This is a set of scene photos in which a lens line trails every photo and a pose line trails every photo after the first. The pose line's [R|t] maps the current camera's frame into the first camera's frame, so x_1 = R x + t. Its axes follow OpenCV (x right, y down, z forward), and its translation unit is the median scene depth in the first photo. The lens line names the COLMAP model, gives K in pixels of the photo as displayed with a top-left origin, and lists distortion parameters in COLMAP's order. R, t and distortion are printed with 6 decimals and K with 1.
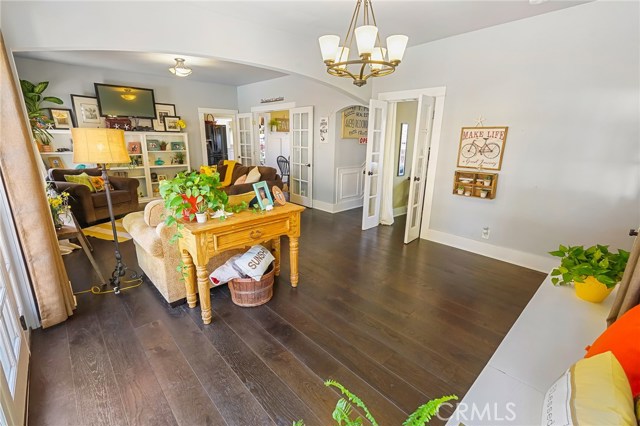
lens RADIAL K [[287.8, 0, 320.0], [0, 287.8, 212.8], [0, 0, 1]] dist [-0.001245, 0.003129]
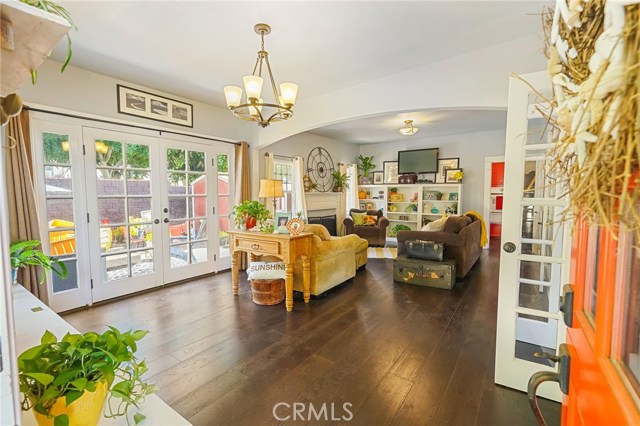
lens RADIAL K [[287.8, 0, 320.0], [0, 287.8, 212.9], [0, 0, 1]] dist [-0.001245, 0.003129]
pose [[0.229788, 0.049849, -0.971963, 0.426709], [-0.240813, 0.970545, -0.007155, -0.054641], [0.942978, 0.235706, 0.235024, 0.339616]]
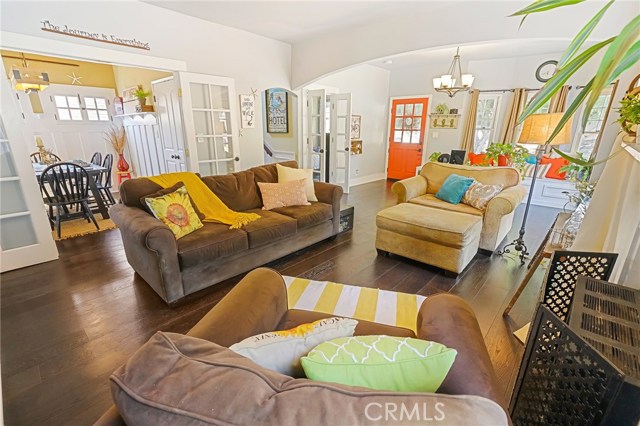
lens RADIAL K [[287.8, 0, 319.3], [0, 287.8, 213.0], [0, 0, 1]] dist [-0.001245, 0.003129]
pose [[-0.095198, -0.308078, 0.946586, -0.783847], [0.247901, 0.913610, 0.322277, -0.220618], [-0.964097, 0.265340, -0.010601, 0.821071]]
